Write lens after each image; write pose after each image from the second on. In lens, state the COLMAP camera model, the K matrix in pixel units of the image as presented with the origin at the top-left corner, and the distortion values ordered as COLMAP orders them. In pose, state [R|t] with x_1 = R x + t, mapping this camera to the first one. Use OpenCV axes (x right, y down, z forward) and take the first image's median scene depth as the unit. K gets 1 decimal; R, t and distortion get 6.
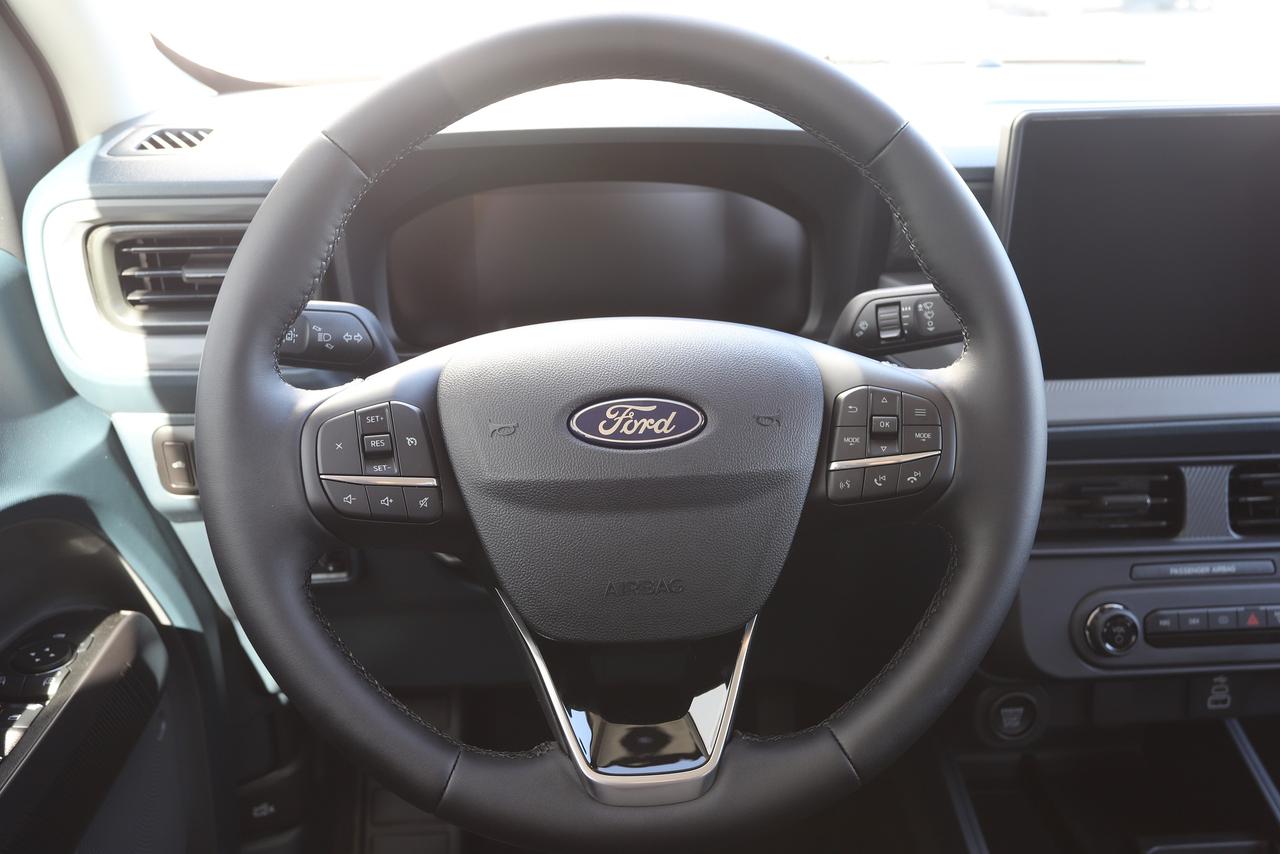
lens RADIAL K [[1069.4, 0, 640.0], [0, 1069.4, 427.0], [0, 0, 1]] dist [0.007845, 0.008545]
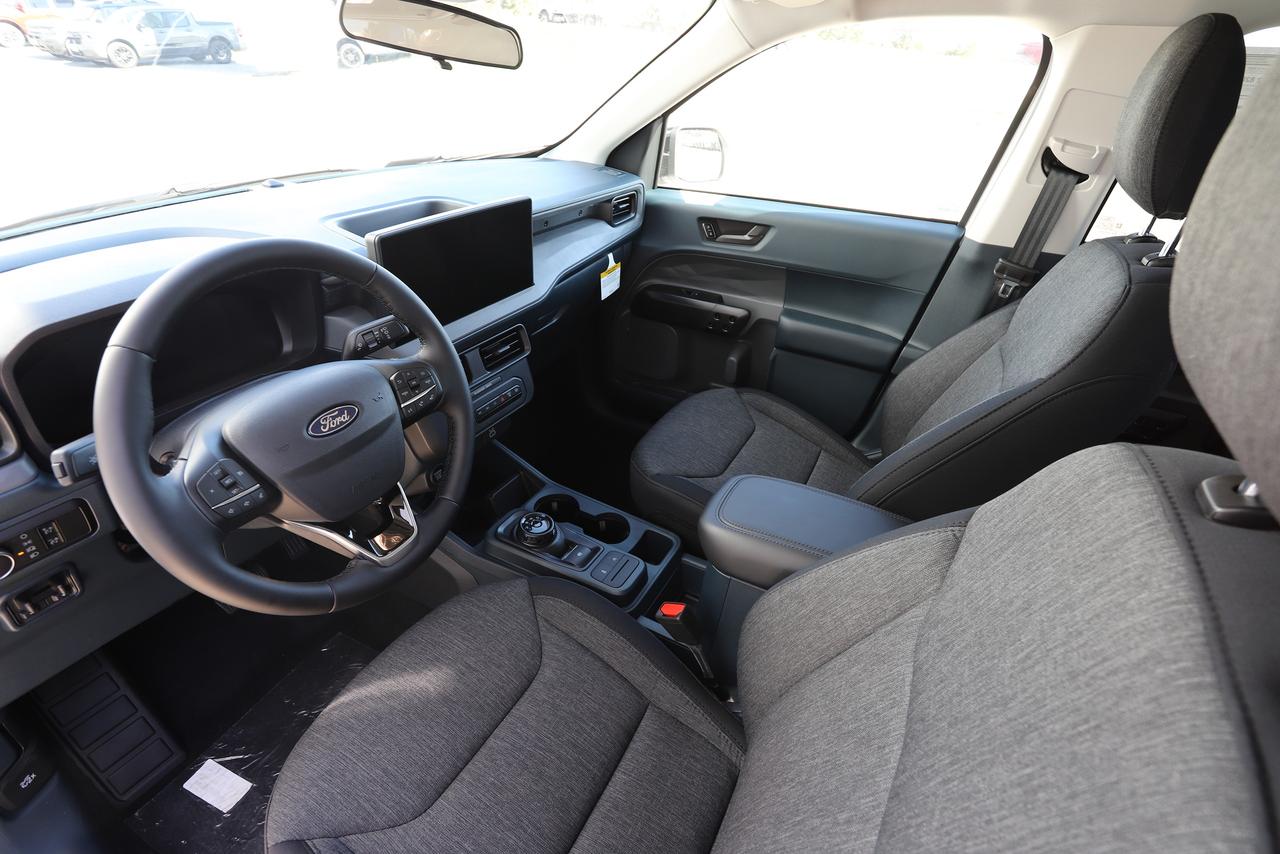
lens RADIAL K [[618.8, 0, 640.0], [0, 618.8, 427.0], [0, 0, 1]] dist [-0.052413, 0.000297]
pose [[0.544663, -0.412702, 0.730082, -0.599696], [0.269779, 0.910488, 0.313418, -0.222851], [-0.794079, 0.026254, 0.607248, -0.327659]]
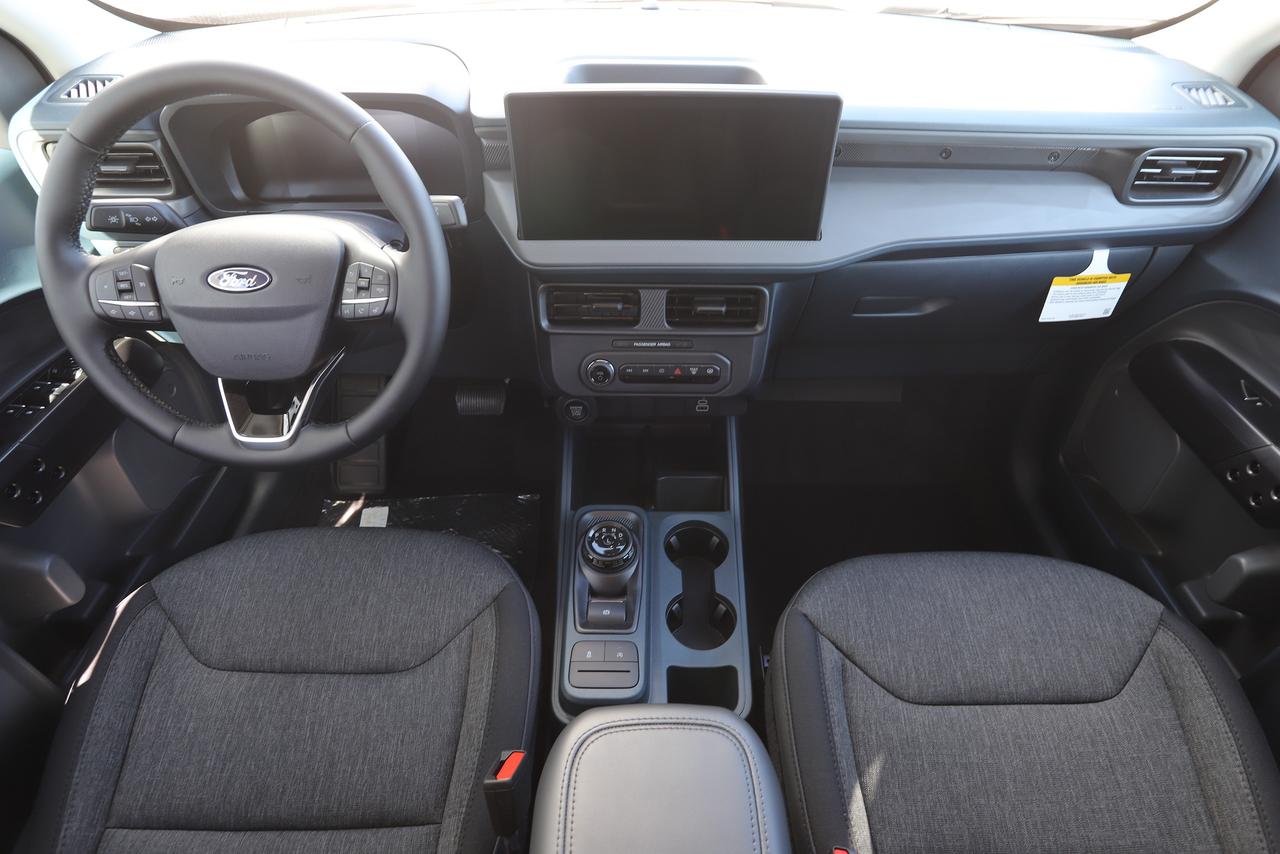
lens RADIAL K [[700.6, 0, 634.8], [0, 700.6, 419.7], [0, 0, 1]] dist [-0.072252, 0.039766]
pose [[0.996464, 0.060190, -0.058628, 0.841685], [-0.037549, 0.943192, 0.330120, -0.212523], [0.075167, -0.326751, 0.942117, -0.288640]]
